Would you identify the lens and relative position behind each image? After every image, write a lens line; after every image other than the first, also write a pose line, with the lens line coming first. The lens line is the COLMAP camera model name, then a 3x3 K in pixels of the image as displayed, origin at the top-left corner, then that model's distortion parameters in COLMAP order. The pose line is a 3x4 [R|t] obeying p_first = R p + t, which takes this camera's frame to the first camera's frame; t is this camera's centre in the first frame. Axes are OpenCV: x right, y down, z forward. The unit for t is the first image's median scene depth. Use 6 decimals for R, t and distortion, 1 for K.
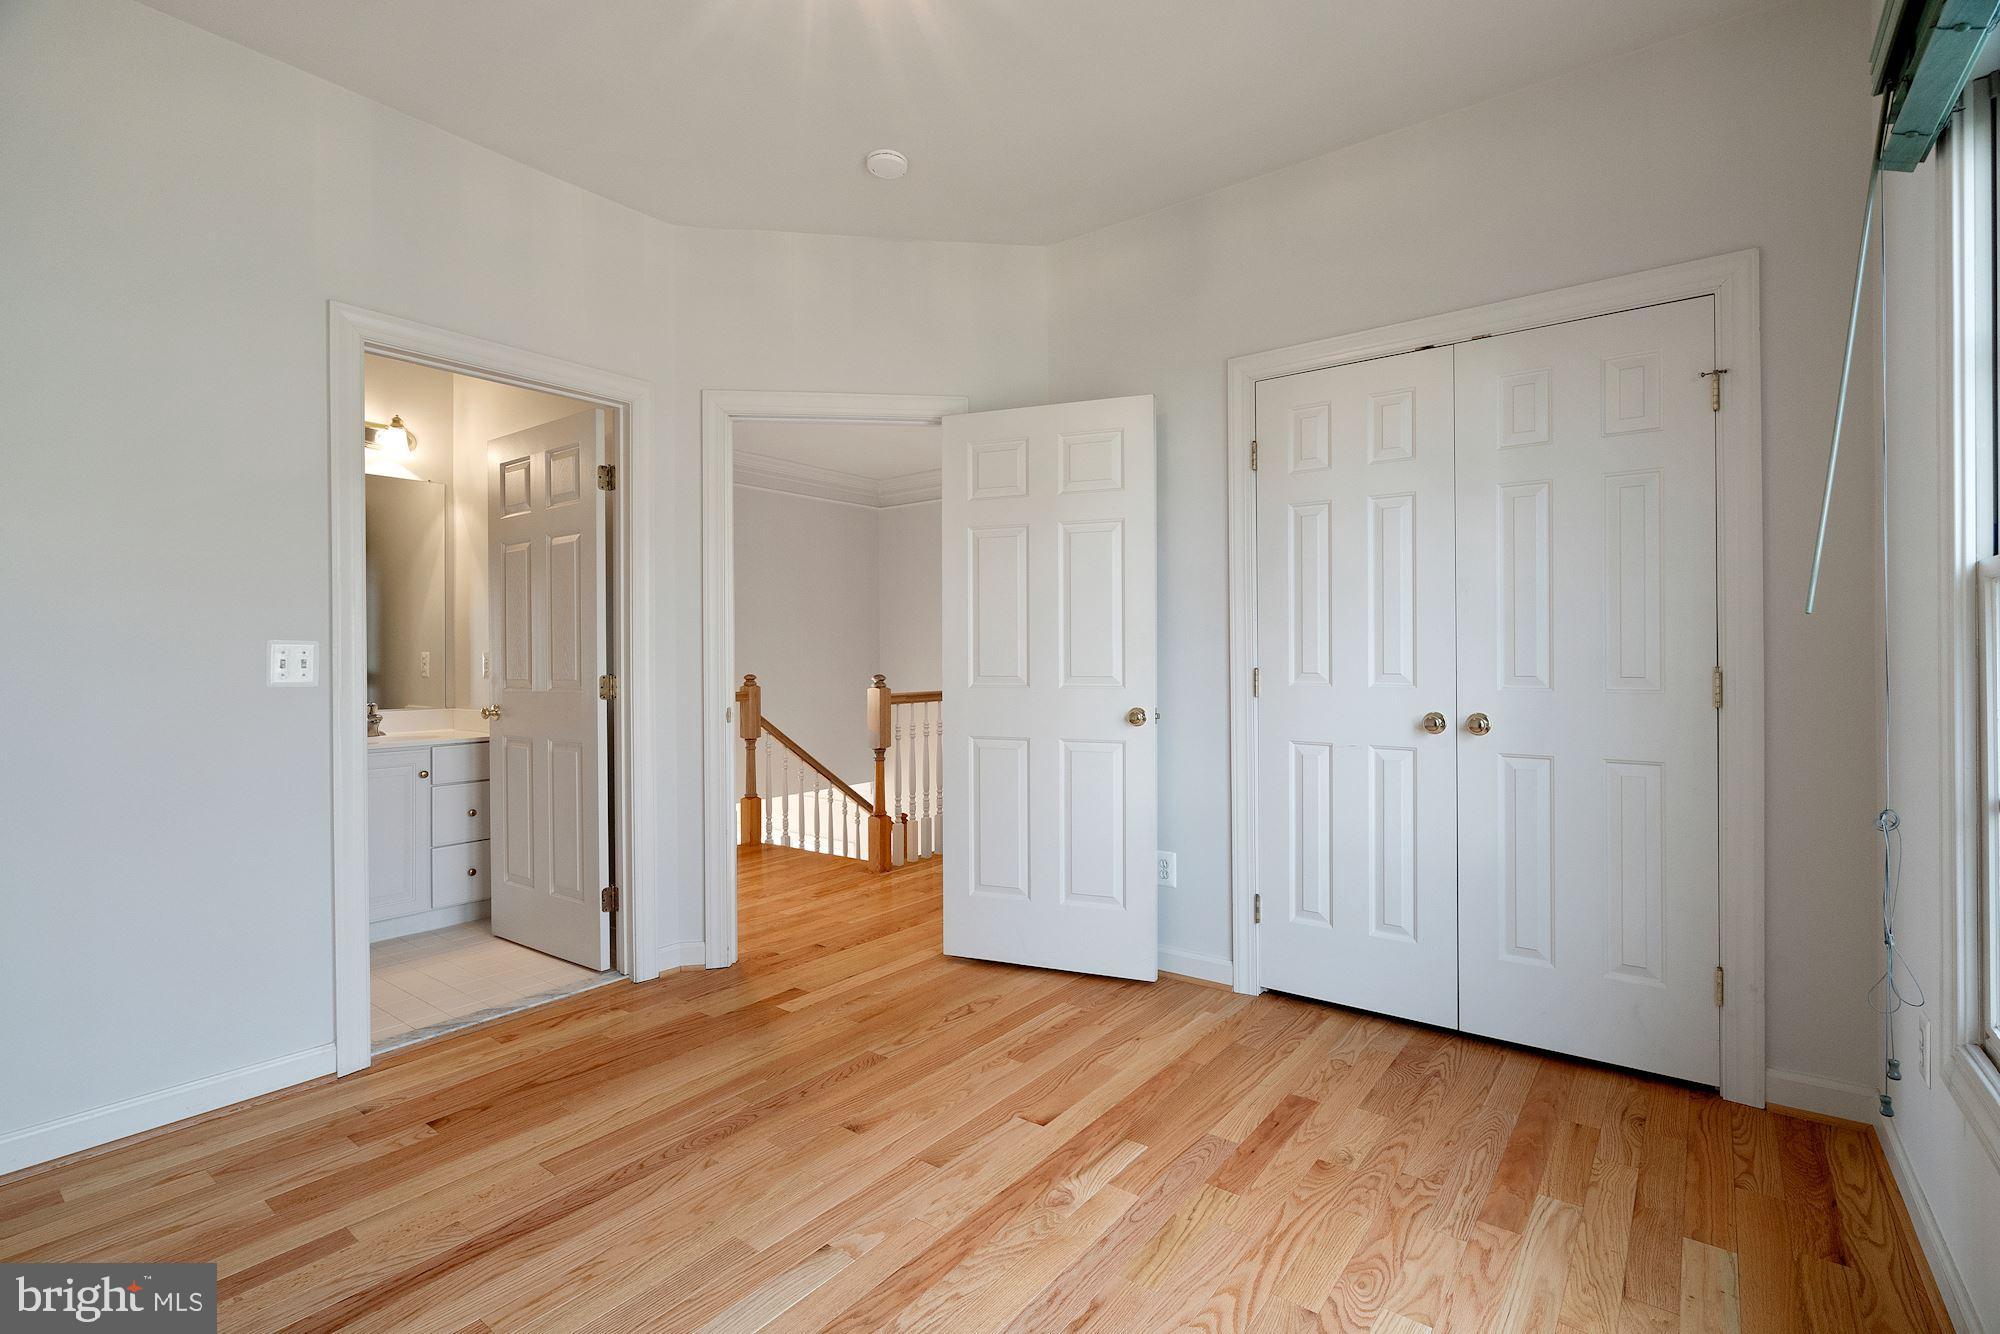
lens RADIAL K [[924.0, 0, 1002.2], [0, 924.0, 663.9], [0, 0, 1]] dist [-0.002002, 0.002365]
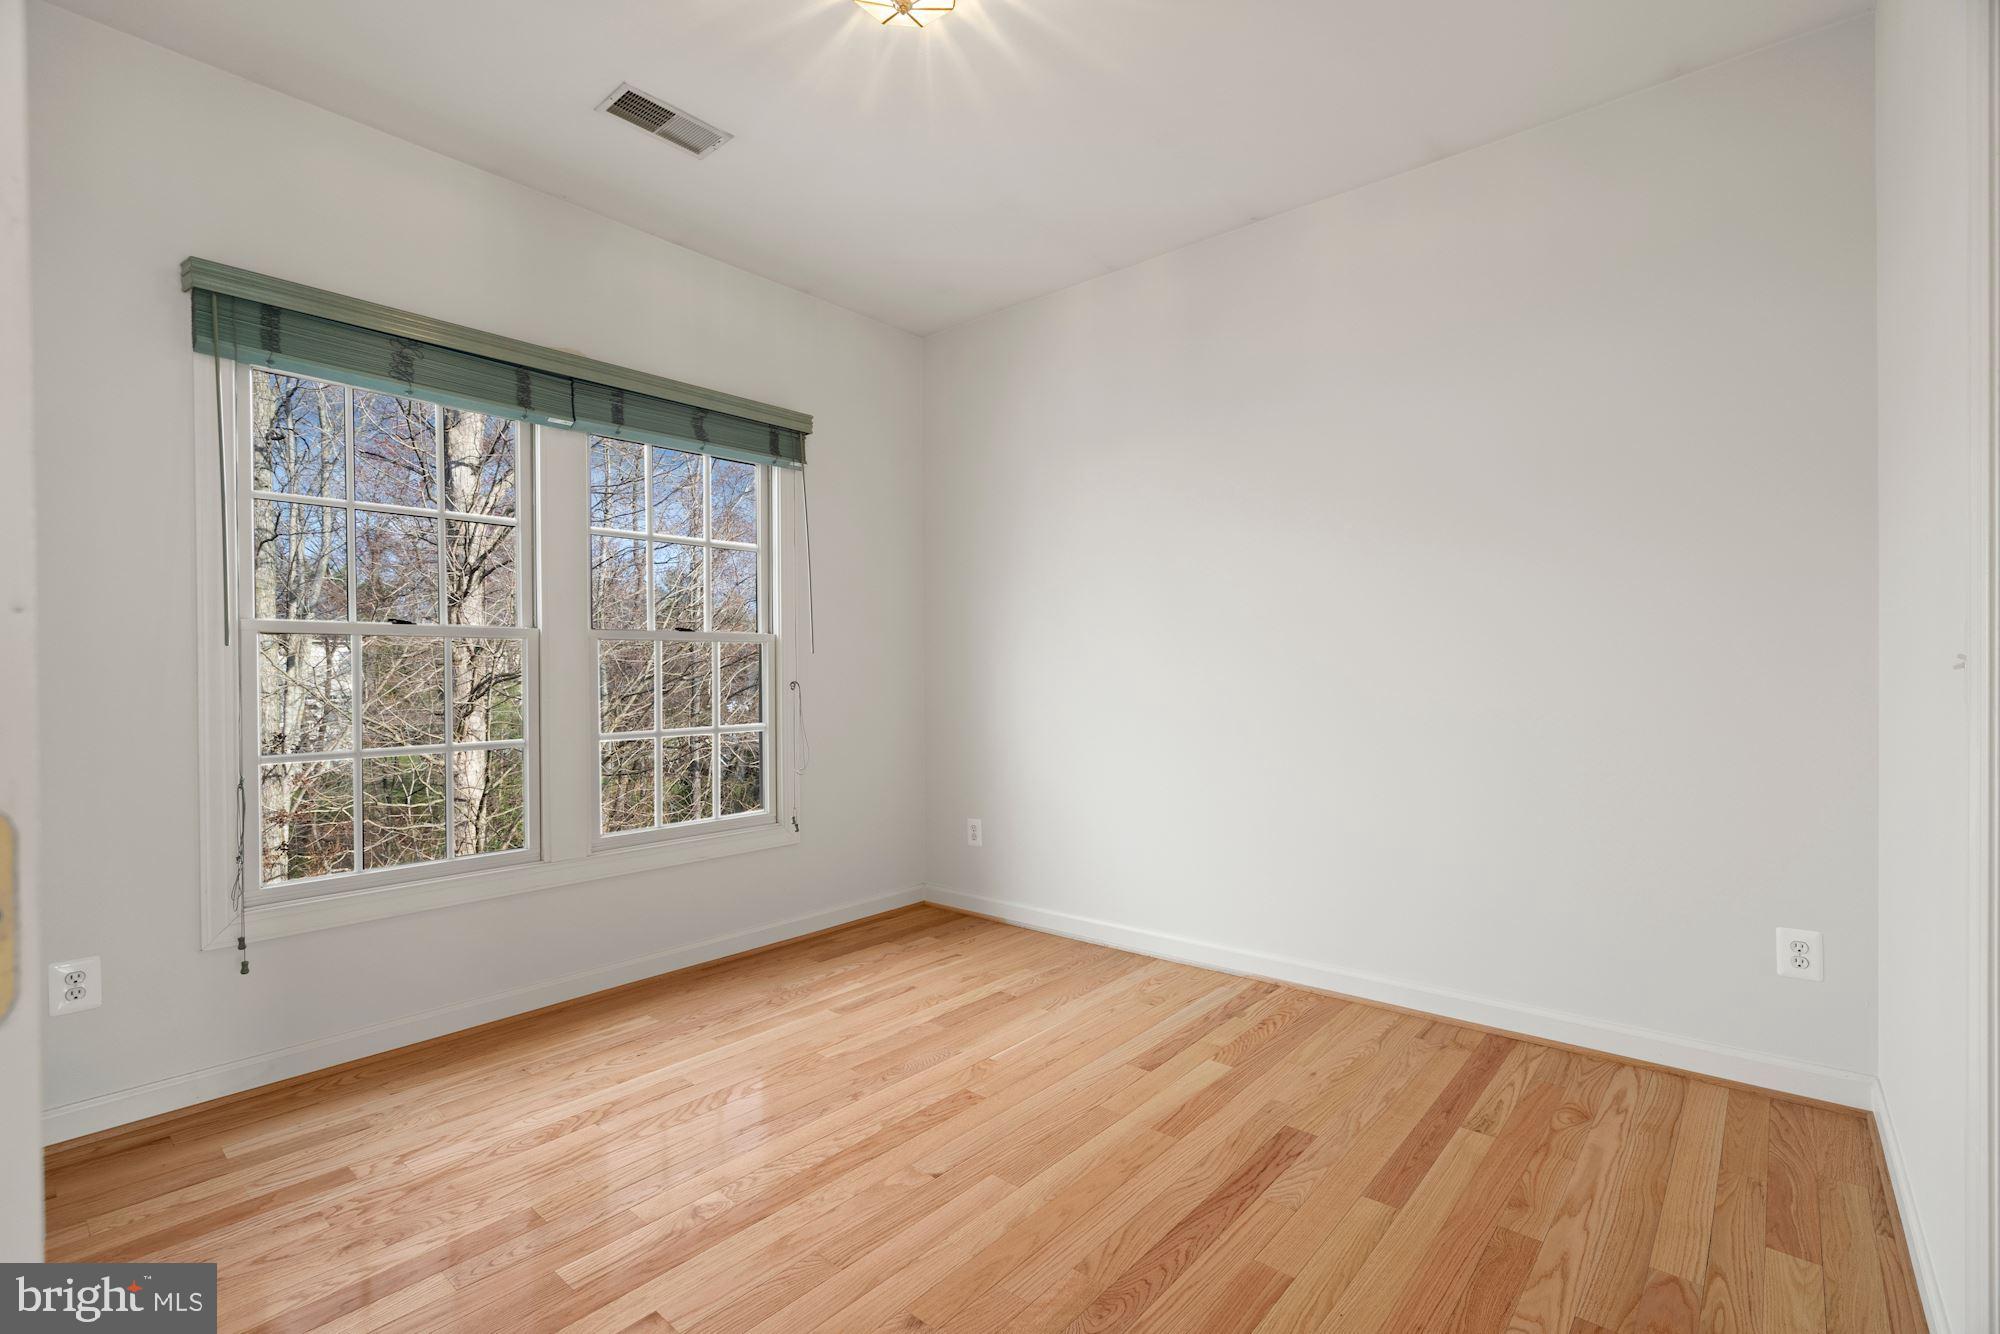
lens RADIAL K [[924.0, 0, 998.4], [0, 924.0, 669.2], [0, 0, 1]] dist [-0.002002, 0.002365]
pose [[-0.998436, 0.015334, 0.053770, -0.316798], [0.015516, 0.999875, 0.002966, -0.005437], [-0.053718, 0.003795, -0.998549, 1.995415]]
